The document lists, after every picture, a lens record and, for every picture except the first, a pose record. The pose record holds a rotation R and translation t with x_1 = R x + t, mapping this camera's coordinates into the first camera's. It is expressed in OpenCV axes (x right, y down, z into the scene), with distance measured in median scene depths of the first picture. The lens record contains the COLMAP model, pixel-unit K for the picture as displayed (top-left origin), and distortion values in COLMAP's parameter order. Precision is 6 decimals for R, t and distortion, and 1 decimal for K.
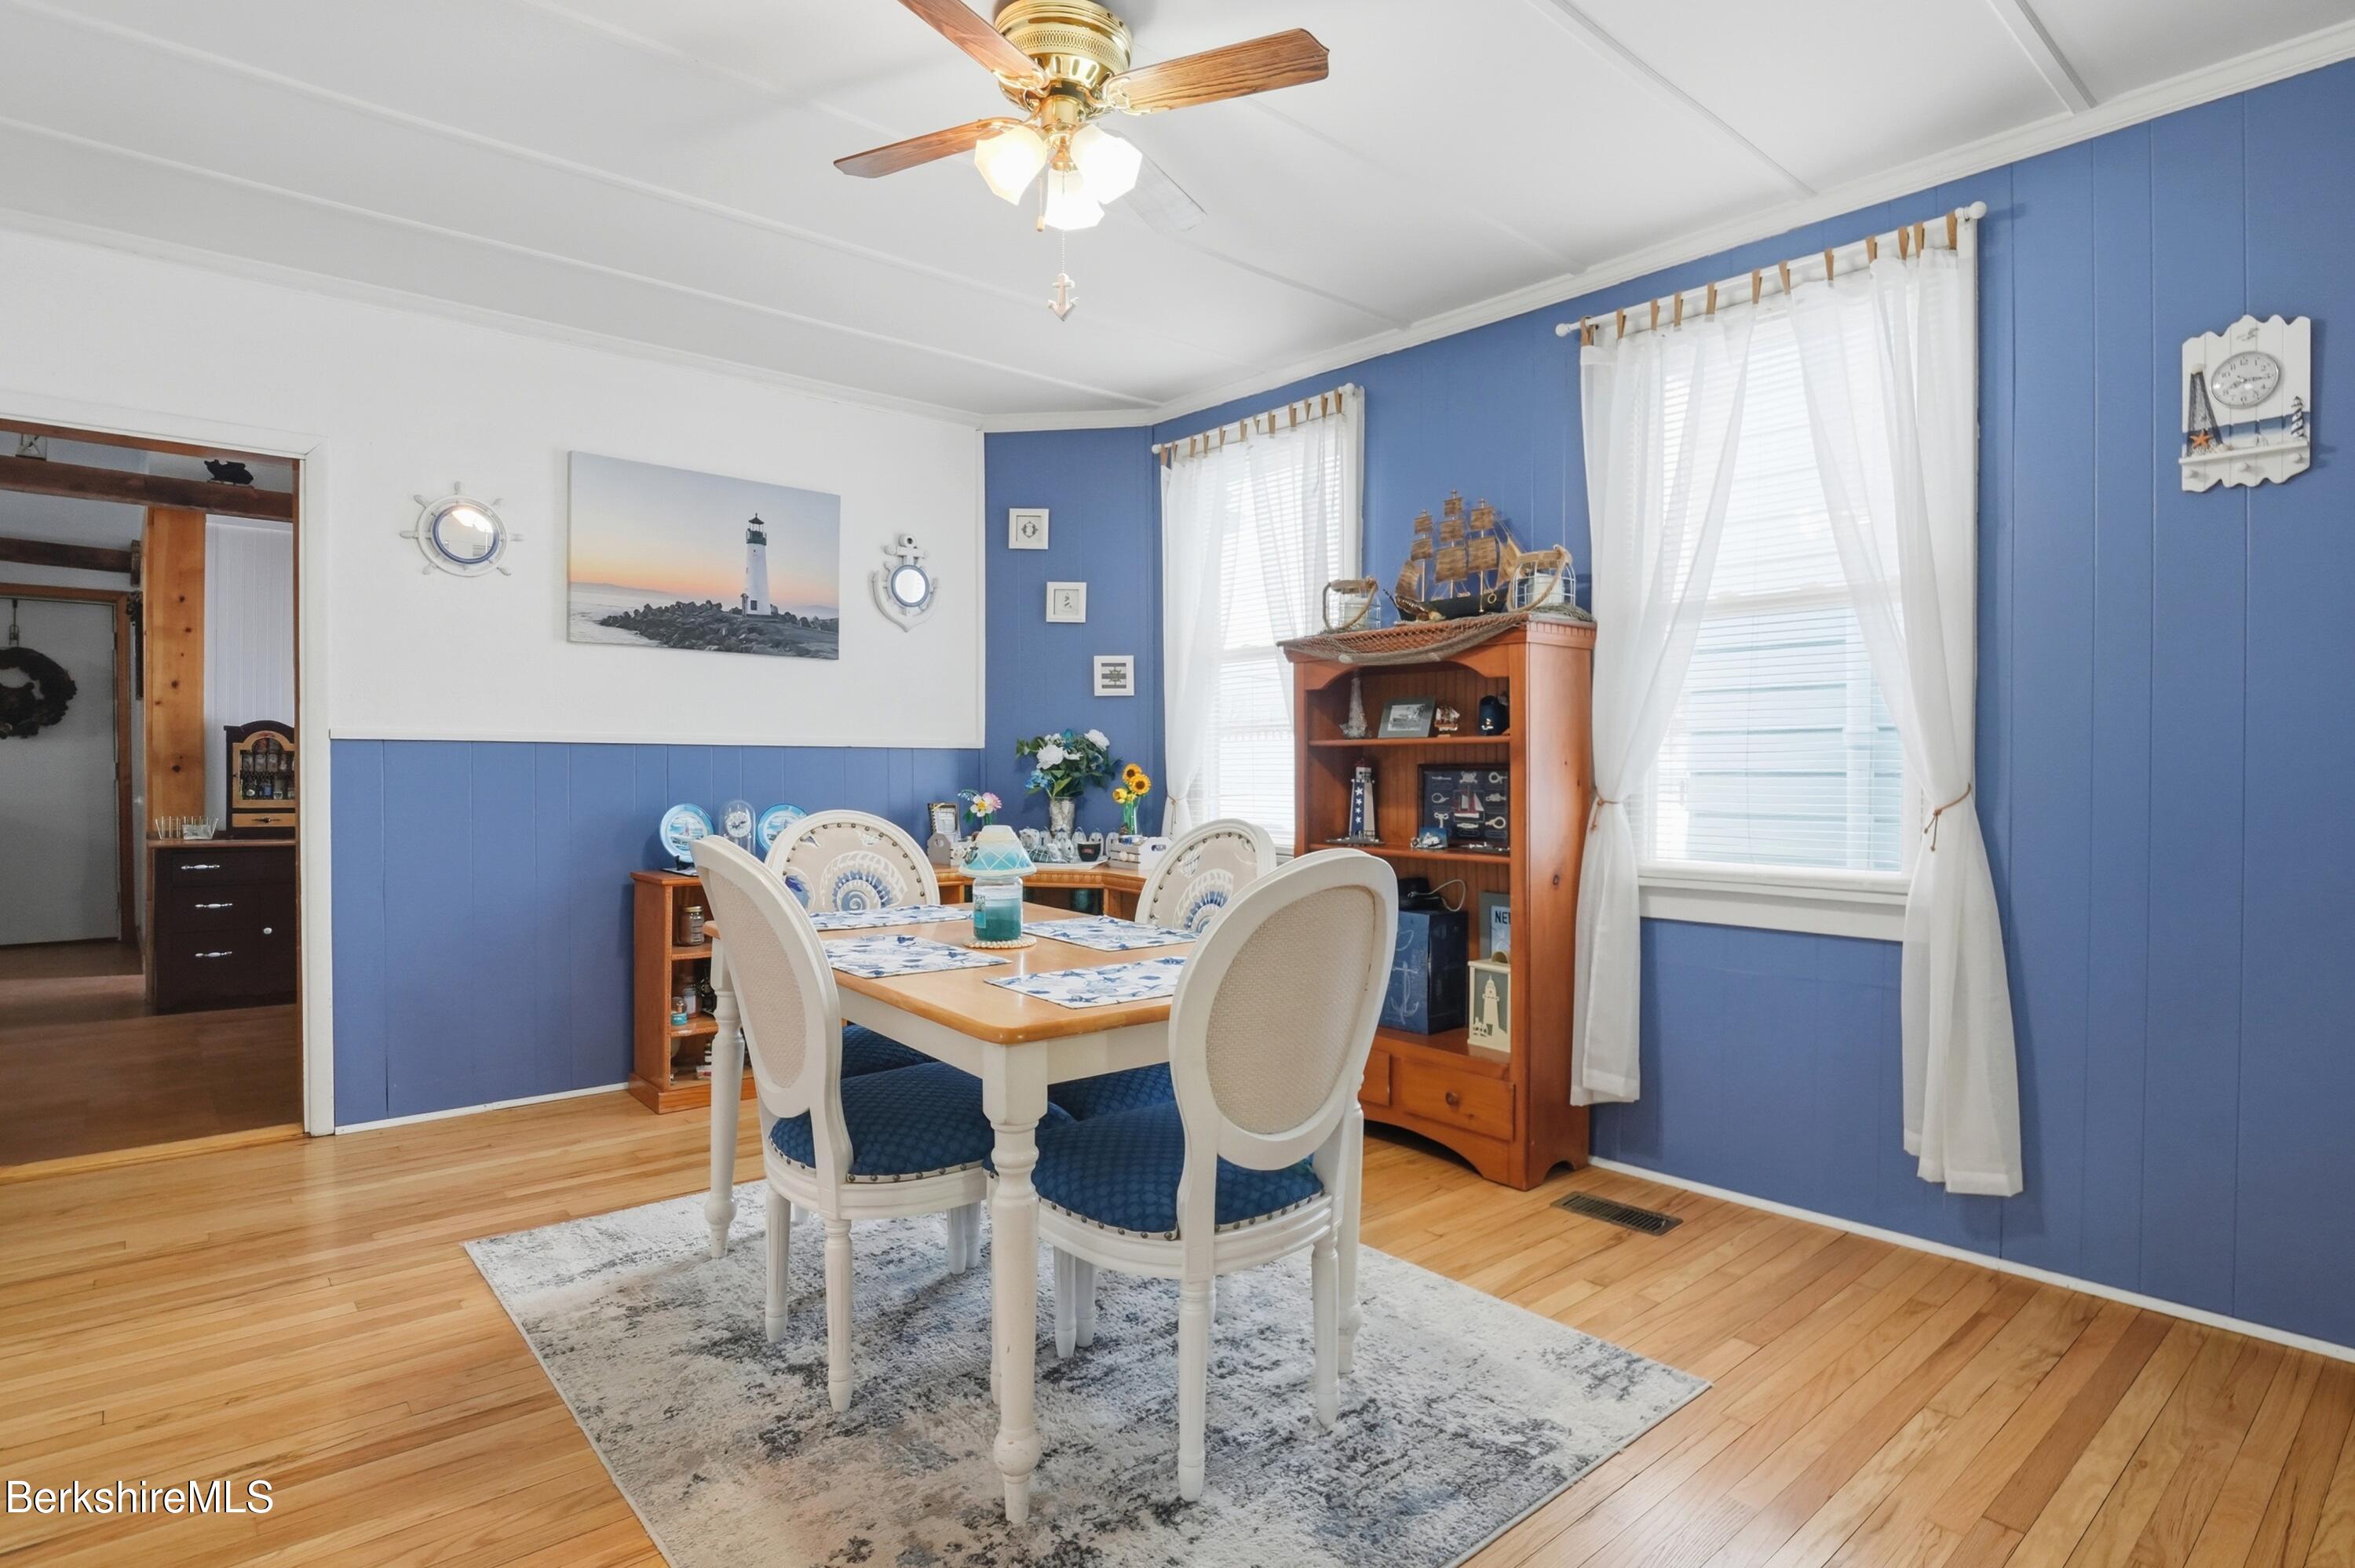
lens RADIAL K [[1190.1, 0, 1251.7], [0, 1190.1, 774.5], [0, 0, 1]] dist [-0.003929, -0.000536]
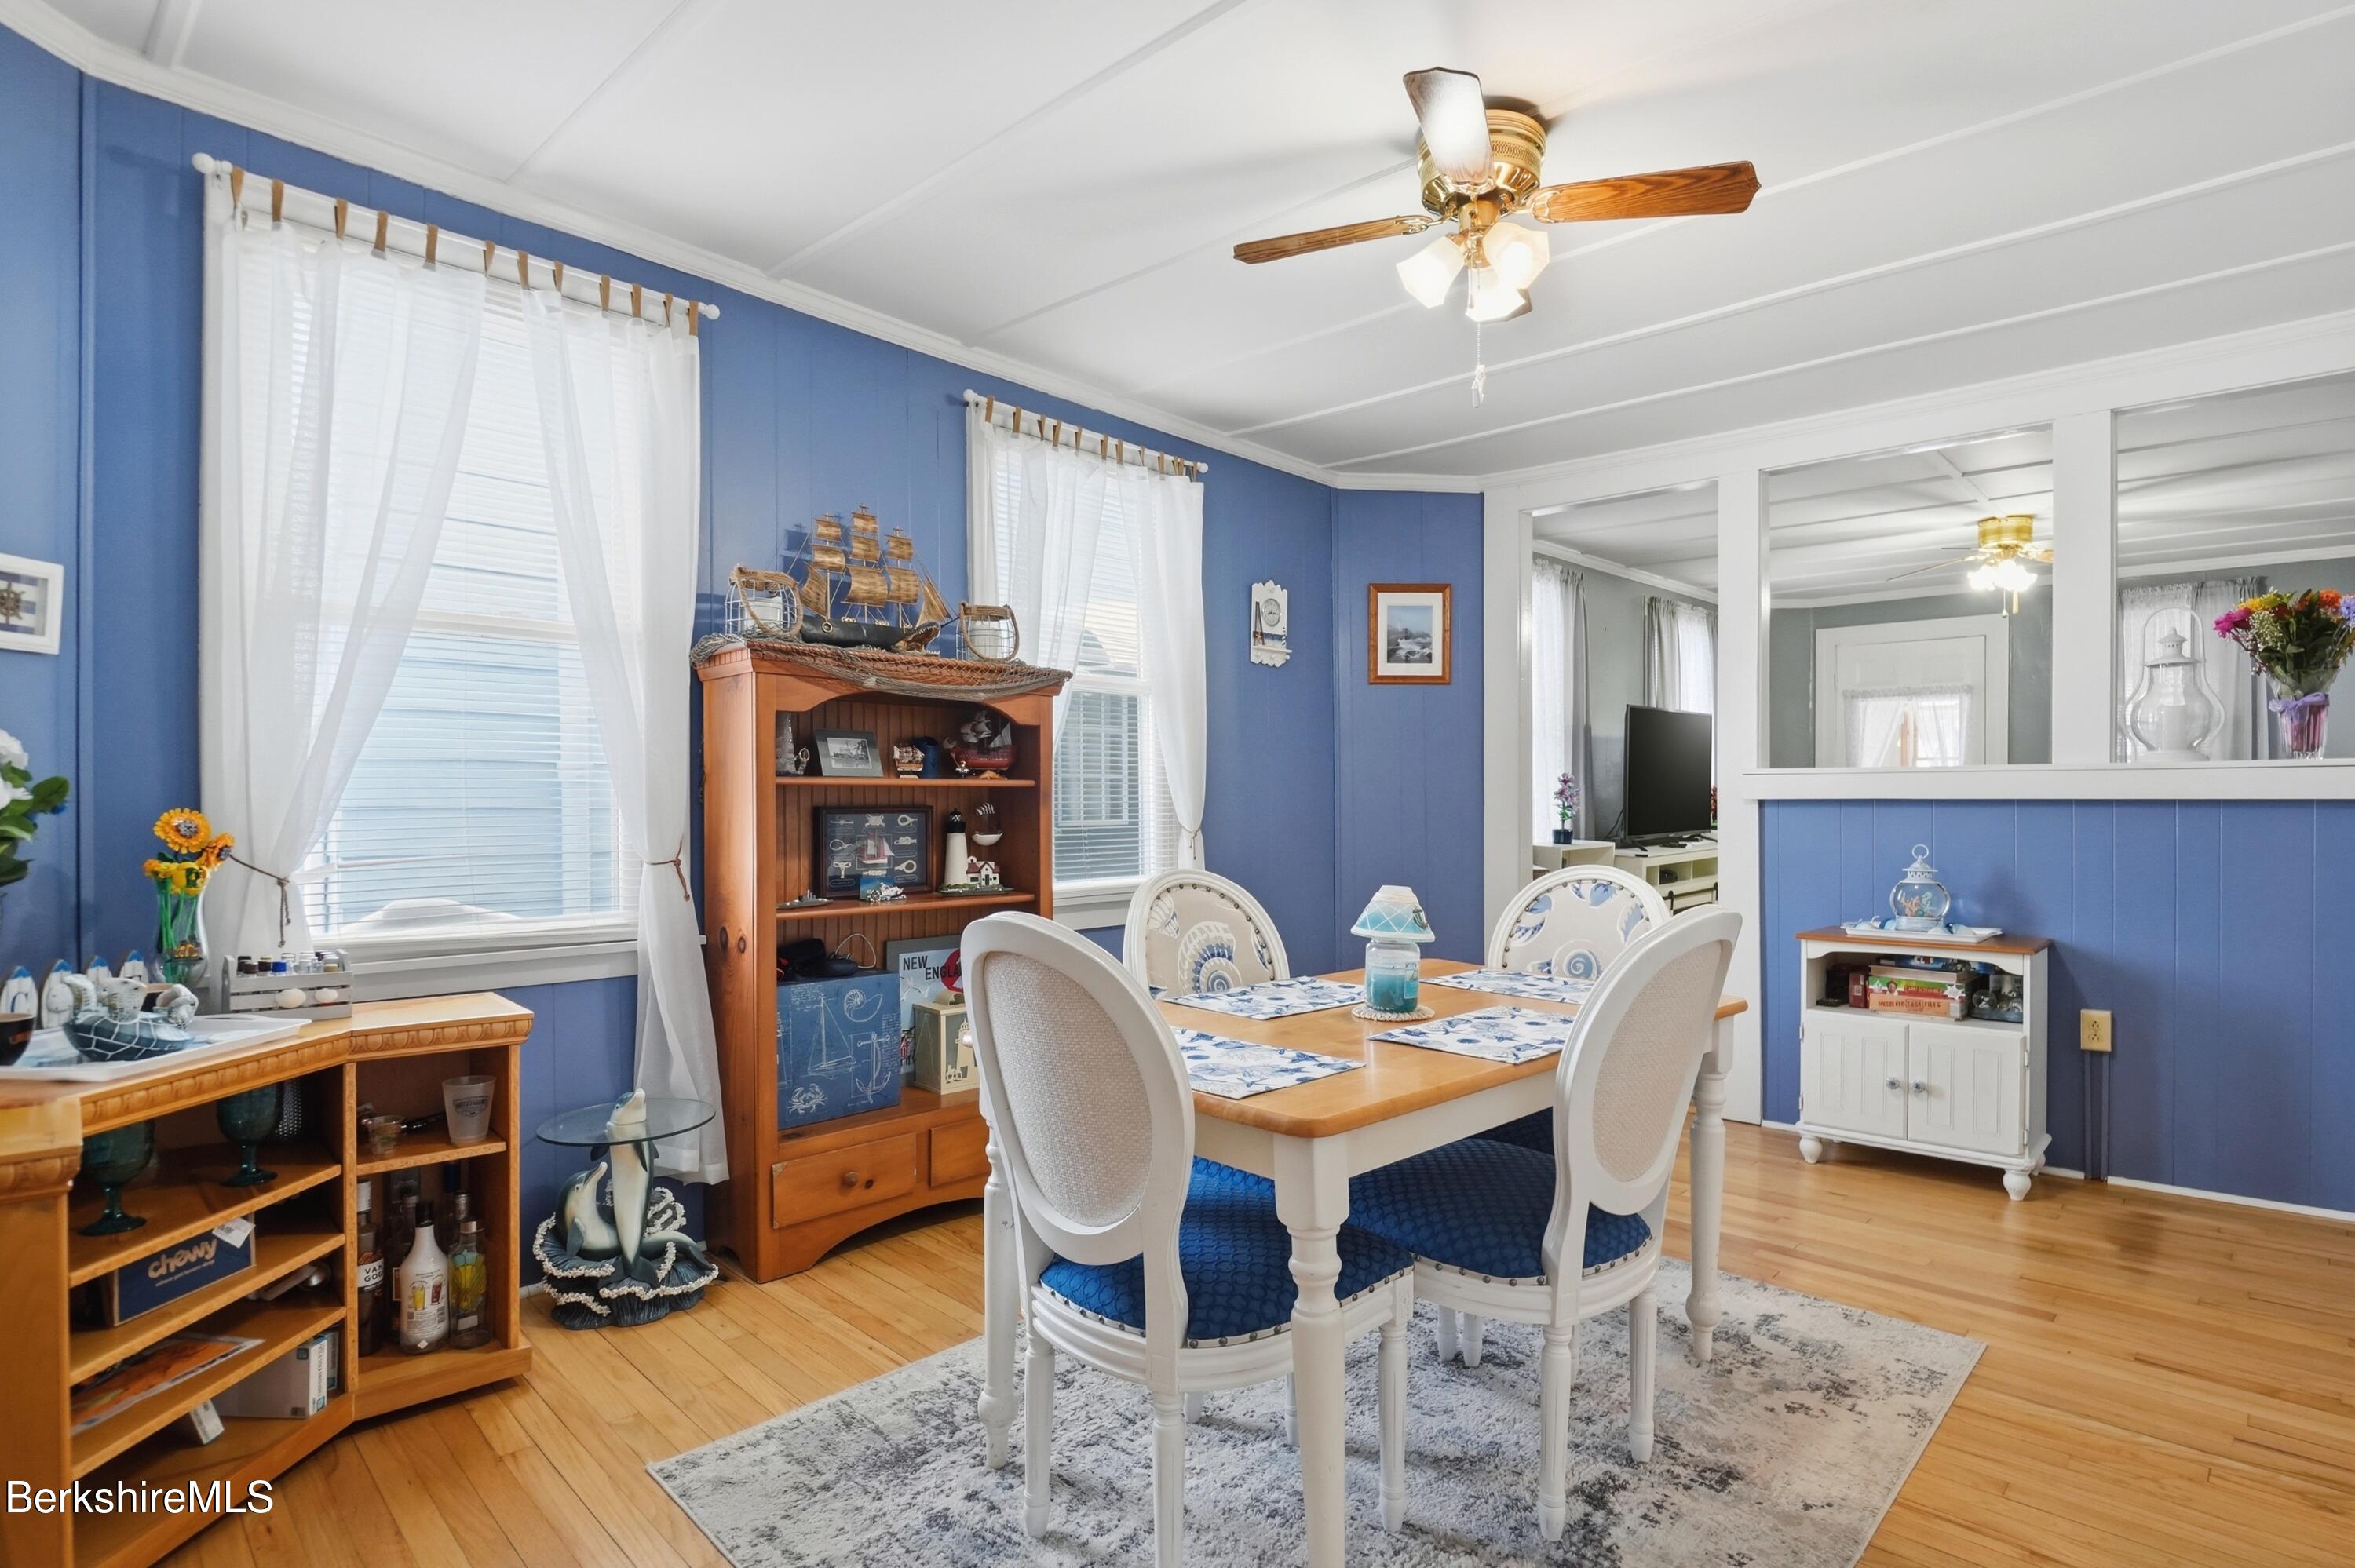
lens RADIAL K [[1178.0, 0, 1179.0], [0, 1178.0, 794.1], [0, 0, 1]] dist [-0.003245, -0.000376]
pose [[-0.029084, -0.001493, 0.999576, -0.779712], [0.000372, 0.999999, 0.001504, -0.020714], [-0.999577, 0.000415, -0.029083, 0.830549]]
